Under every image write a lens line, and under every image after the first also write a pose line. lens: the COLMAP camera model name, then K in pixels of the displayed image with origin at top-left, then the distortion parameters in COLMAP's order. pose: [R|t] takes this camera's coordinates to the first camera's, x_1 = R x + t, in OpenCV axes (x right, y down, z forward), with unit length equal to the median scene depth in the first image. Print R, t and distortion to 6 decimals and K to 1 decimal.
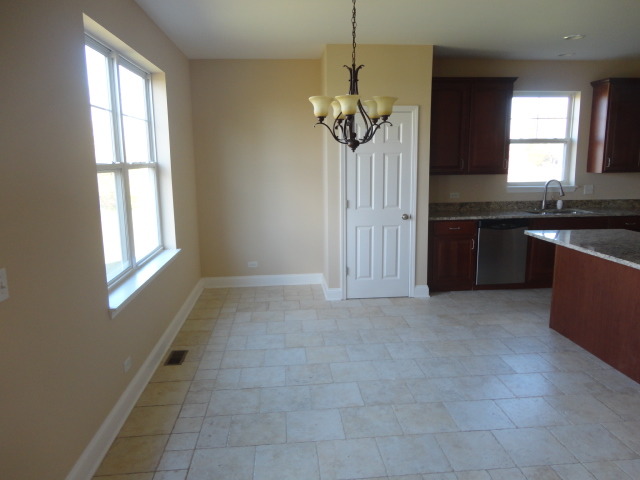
lens RADIAL K [[470.2, 0, 321.1], [0, 470.2, 237.9], [0, 0, 1]] dist [-0.004152, 0.007722]
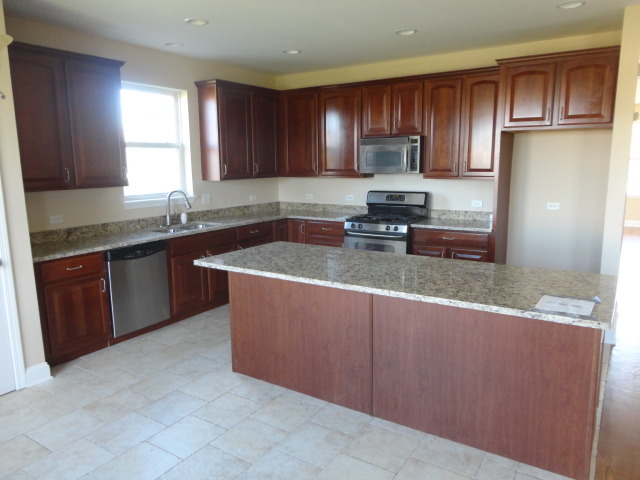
lens RADIAL K [[470.2, 0, 321.1], [0, 470.2, 237.9], [0, 0, 1]] dist [-0.004152, 0.007722]
pose [[0.615620, -0.124897, 0.778082, -0.023110], [0.135596, 0.989423, 0.051537, -0.049397], [-0.776289, 0.073778, 0.626045, 0.280736]]
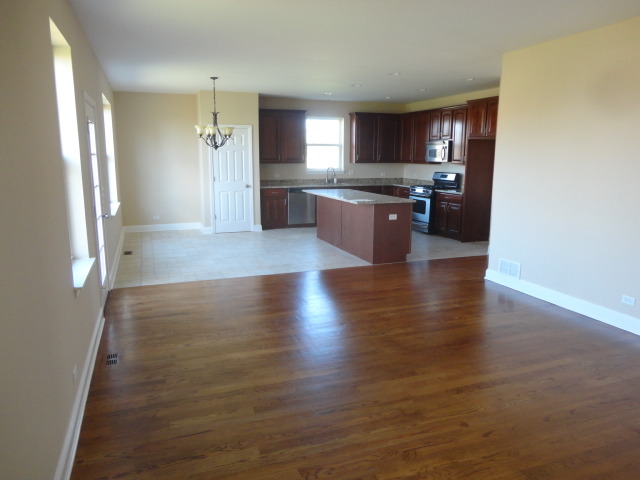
lens RADIAL K [[470.2, 0, 321.1], [0, 470.2, 237.9], [0, 0, 1]] dist [-0.004152, 0.007722]
pose [[0.961324, -0.034241, 0.273282, -0.045653], [0.031612, 0.999402, 0.014022, 0.131111], [-0.273599, -0.004840, 0.961832, -0.778541]]
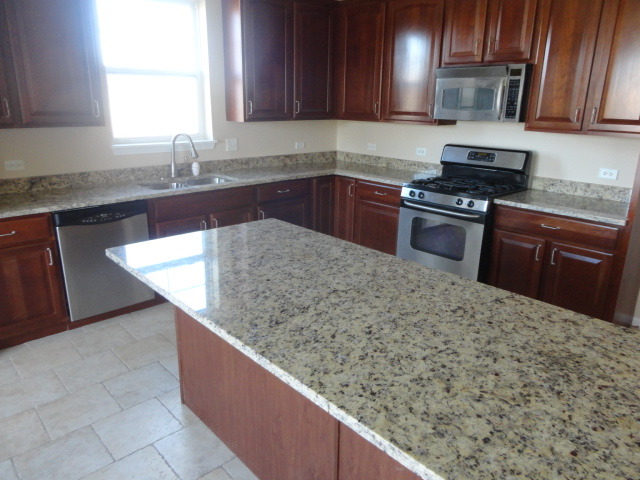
lens RADIAL K [[470.2, 0, 321.1], [0, 470.2, 237.9], [0, 0, 1]] dist [-0.004152, 0.007722]
pose [[0.789055, -0.153841, 0.594748, 0.246687], [0.079222, 0.985534, 0.149820, -0.065603], [-0.609193, -0.071099, 0.789829, 0.363816]]
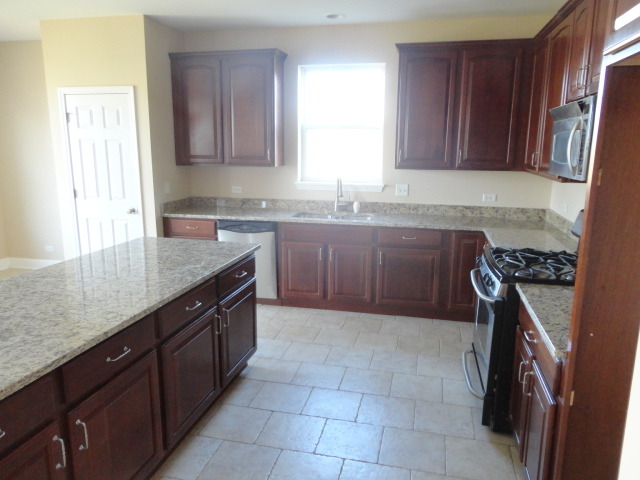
lens RADIAL K [[470.2, 0, 321.1], [0, 470.2, 237.9], [0, 0, 1]] dist [-0.004152, 0.007722]
pose [[0.950102, 0.078639, -0.301864, 0.763781], [-0.067948, 0.996638, 0.045775, -0.056264], [0.304449, -0.022980, 0.952252, 0.238632]]
